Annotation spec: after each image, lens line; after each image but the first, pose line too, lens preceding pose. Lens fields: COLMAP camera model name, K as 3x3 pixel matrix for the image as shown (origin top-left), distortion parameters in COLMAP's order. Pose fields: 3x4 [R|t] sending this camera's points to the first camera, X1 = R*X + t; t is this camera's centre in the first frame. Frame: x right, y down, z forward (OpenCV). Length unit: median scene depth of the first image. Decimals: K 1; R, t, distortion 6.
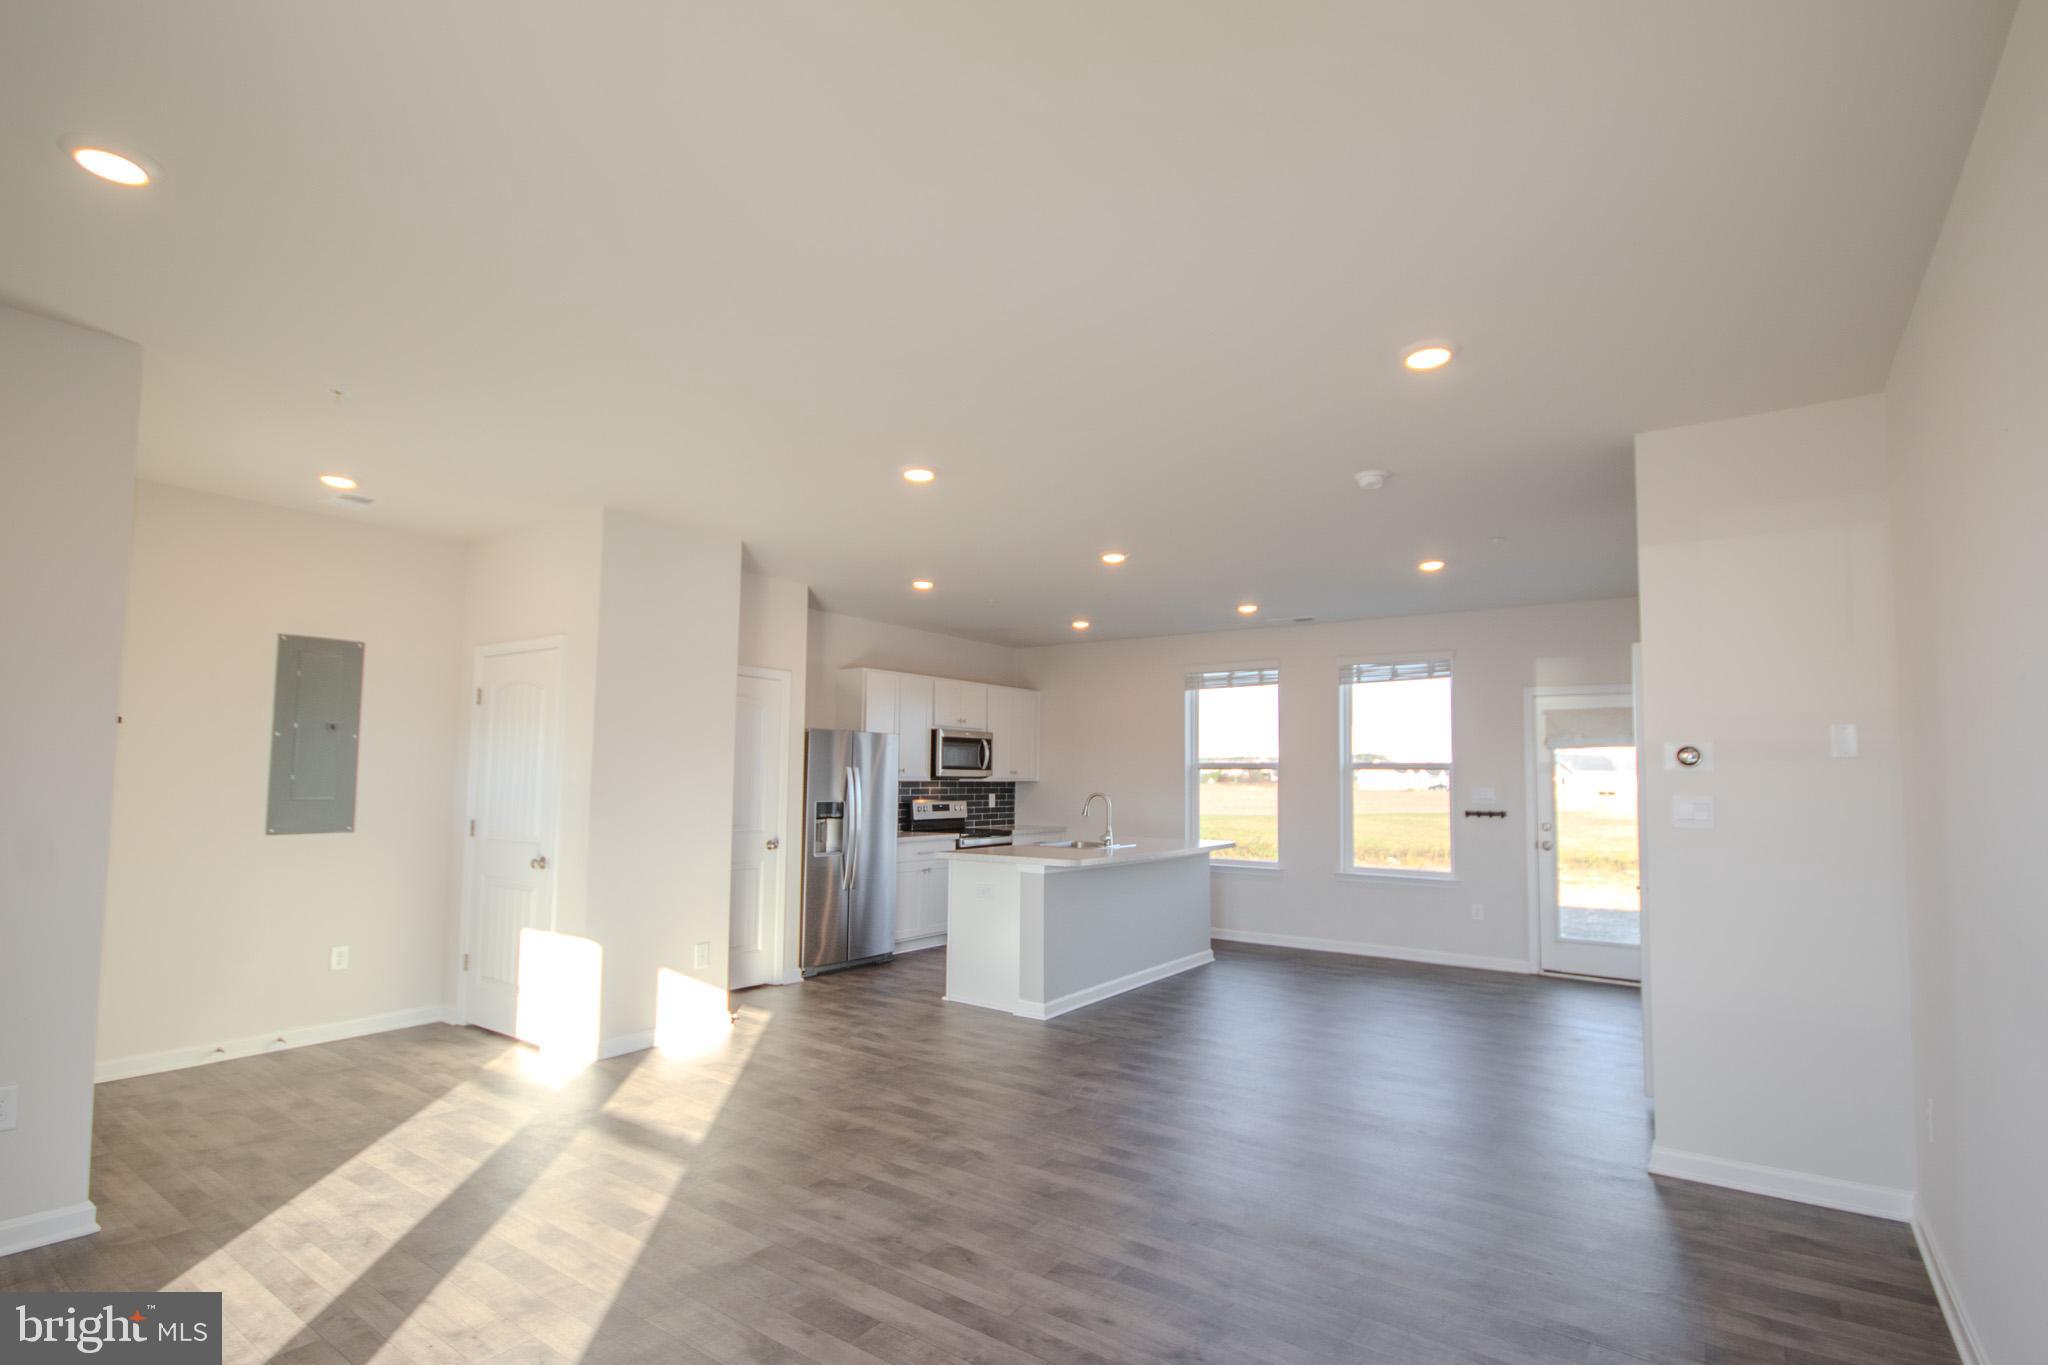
lens RADIAL K [[991.2, 0, 1030.5], [0, 991.2, 710.8], [0, 0, 1]] dist [-0.013271, -0.000117]
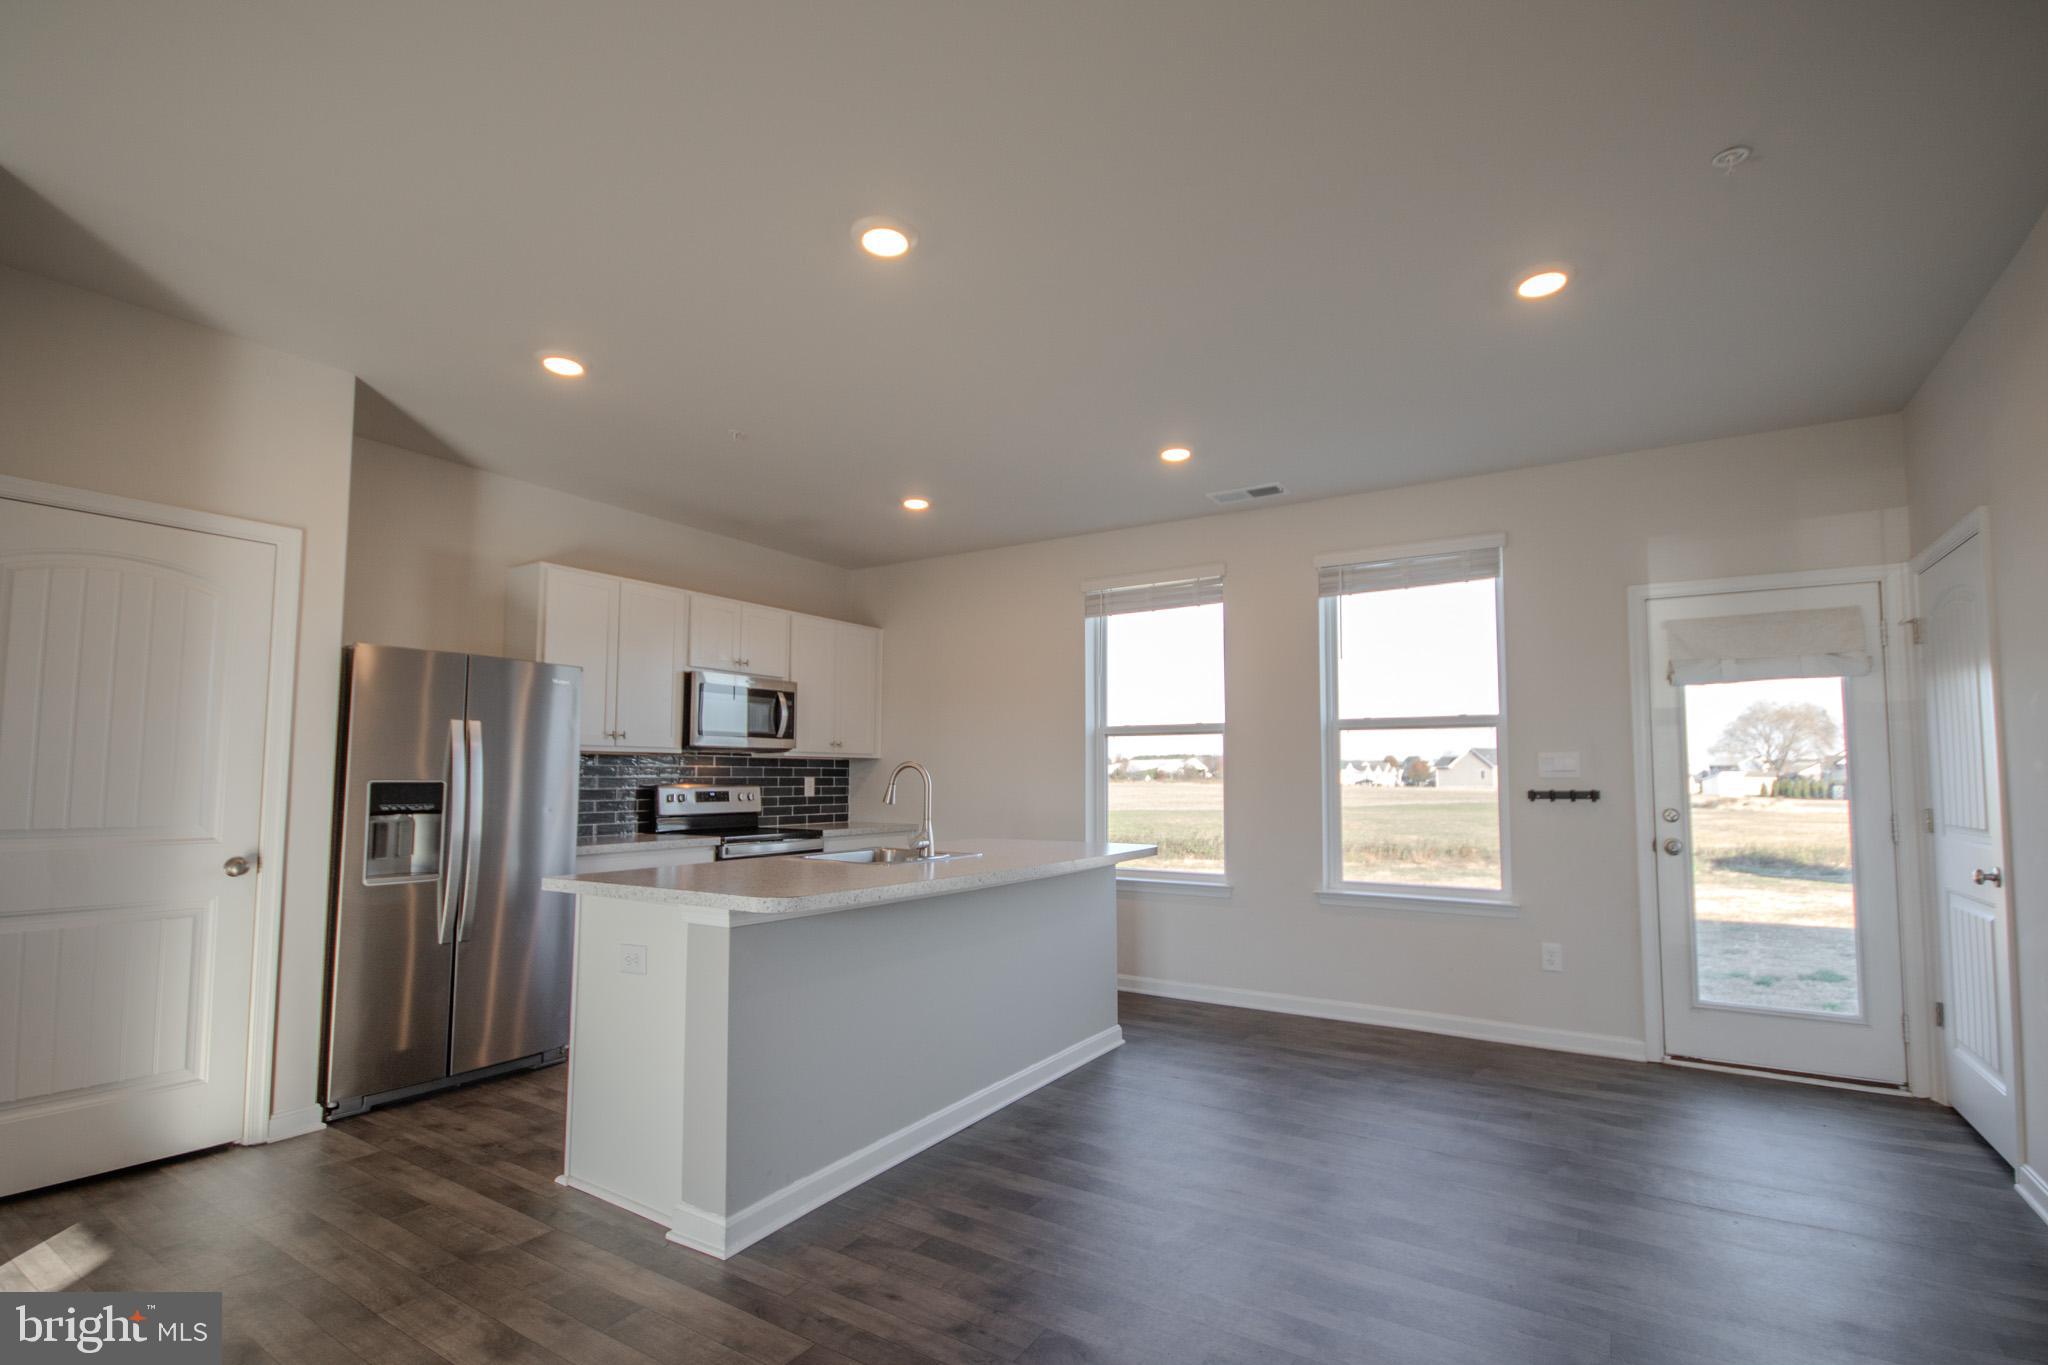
lens RADIAL K [[958.0, 0, 1031.2], [0, 958.0, 713.2], [0, 0, 1]] dist [-0.001880, -0.000146]
pose [[0.998271, -0.004573, 0.058600, 0.094902], [0.004500, 0.999989, 0.001379, 0.049837], [-0.058606, -0.001113, 0.998281, 0.415738]]
